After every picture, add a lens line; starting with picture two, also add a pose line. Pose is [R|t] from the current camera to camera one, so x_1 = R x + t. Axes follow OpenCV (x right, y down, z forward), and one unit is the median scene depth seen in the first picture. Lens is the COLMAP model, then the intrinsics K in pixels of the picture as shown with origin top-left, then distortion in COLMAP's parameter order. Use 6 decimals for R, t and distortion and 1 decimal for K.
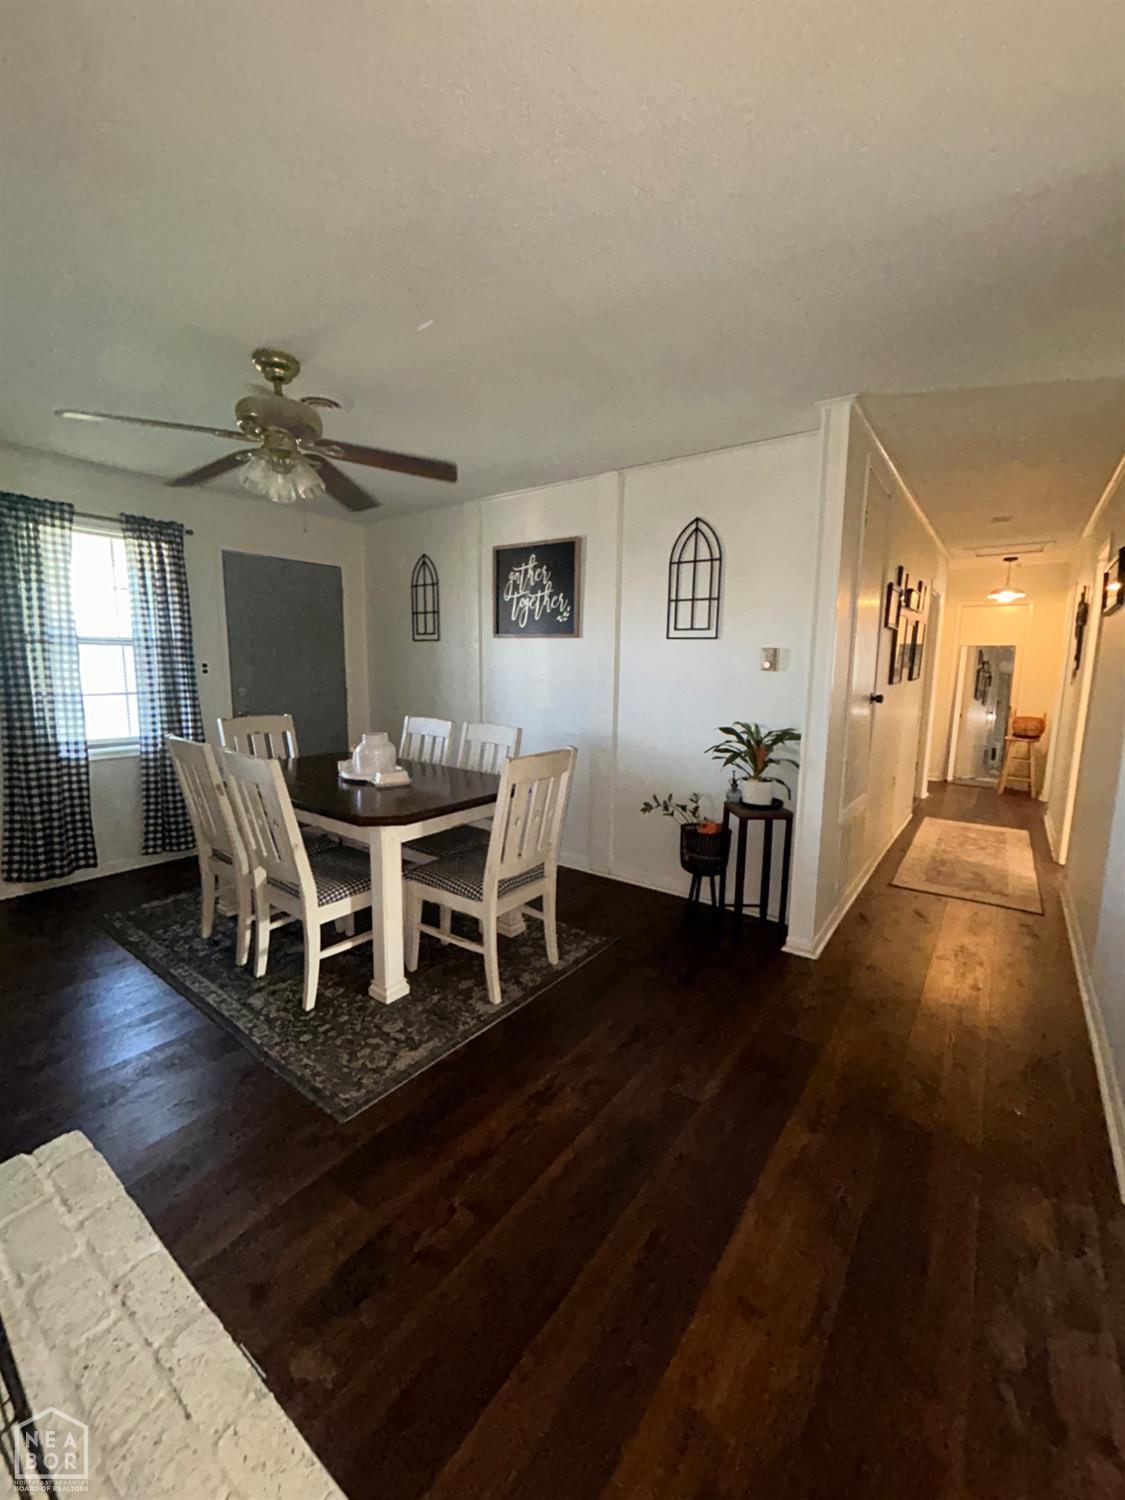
lens RADIAL K [[610.5, 0, 561.6], [0, 610.5, 747.7], [0, 0, 1]] dist [0.000240, 0.000232]
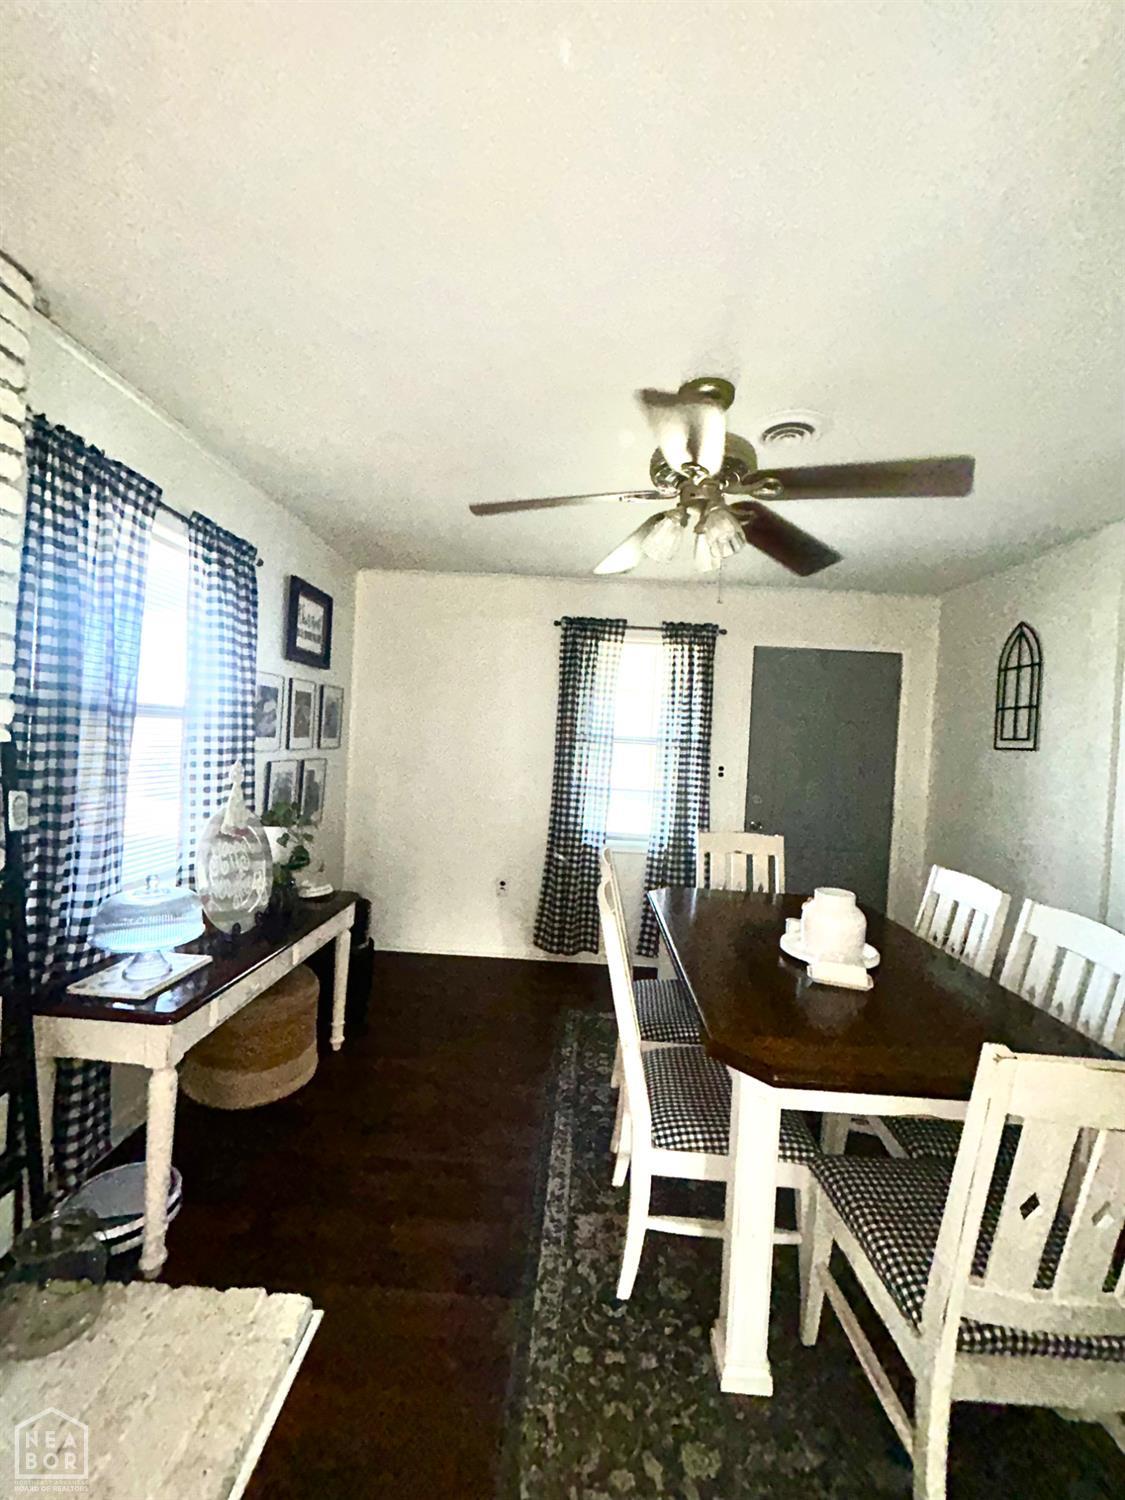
lens RADIAL K [[610.5, 0, 561.5], [0, 610.5, 748.0], [0, 0, 1]] dist [0.000240, 0.000232]
pose [[0.569882, 0.033611, -0.821039, 0.049828], [-0.159305, 0.984726, -0.070262, -0.067750], [0.806137, 0.170837, 0.566532, 0.298053]]
